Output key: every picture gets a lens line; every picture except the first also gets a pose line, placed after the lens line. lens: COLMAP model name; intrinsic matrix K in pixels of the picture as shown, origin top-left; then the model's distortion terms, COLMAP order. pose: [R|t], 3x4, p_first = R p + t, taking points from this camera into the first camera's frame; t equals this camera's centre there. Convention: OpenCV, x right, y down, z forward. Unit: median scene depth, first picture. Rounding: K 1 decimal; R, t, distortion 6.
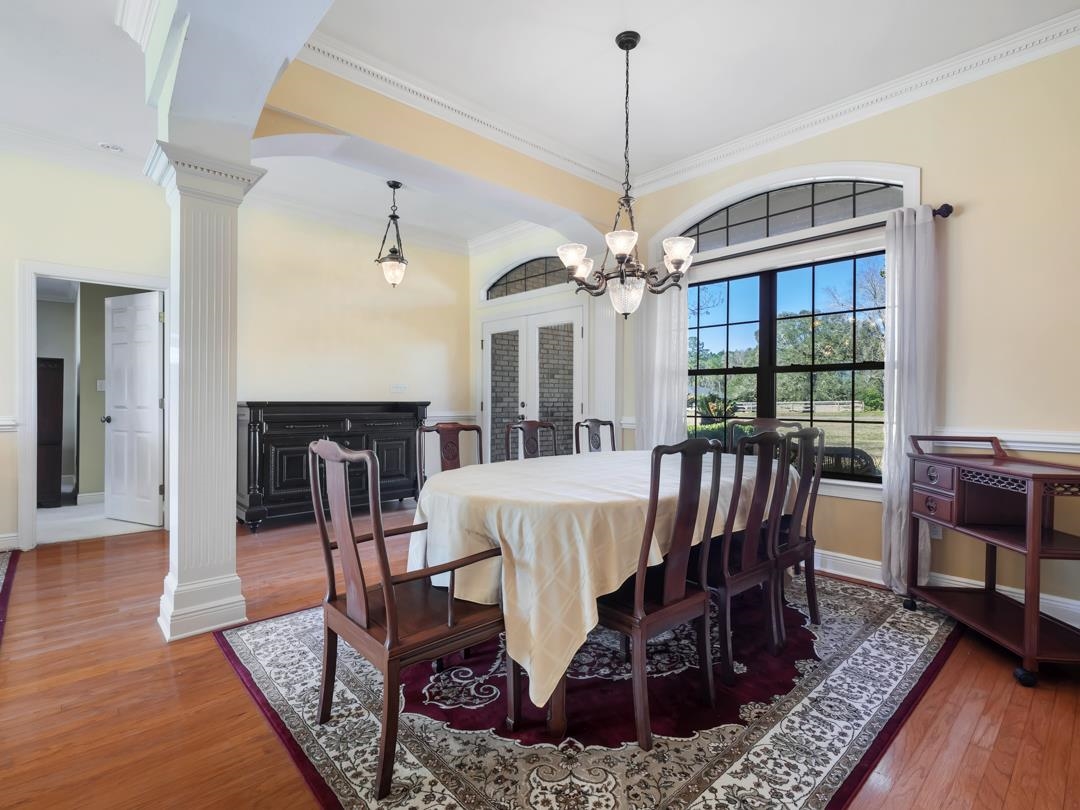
lens RADIAL K [[529.0, 0, 540.2], [0, 529.0, 398.7], [0, 0, 1]] dist [-0.004181, -0.000039]
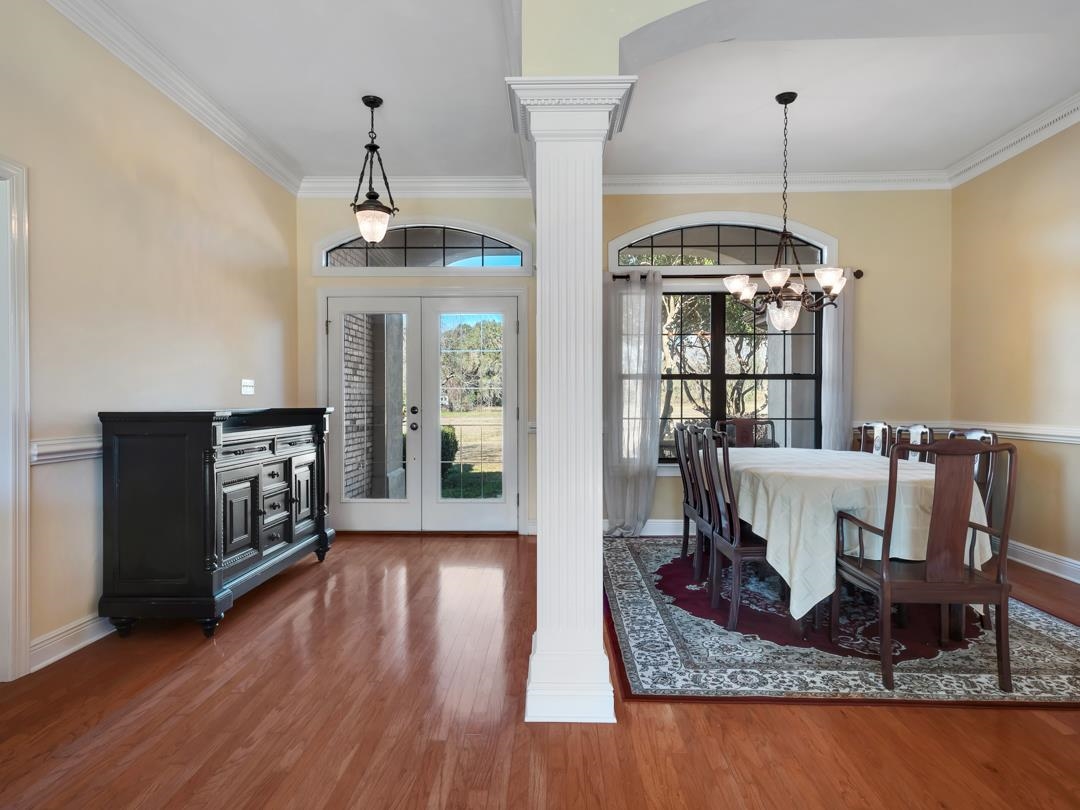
lens RADIAL K [[669.1, 0, 539.7], [0, 669.1, 410.5], [0, 0, 1]] dist [0.019780, -0.000686]
pose [[0.695238, -0.019867, 0.718505, -1.292102], [0.001638, 0.999659, 0.026056, -0.025319], [-0.718778, -0.016938, 0.695034, 0.341013]]
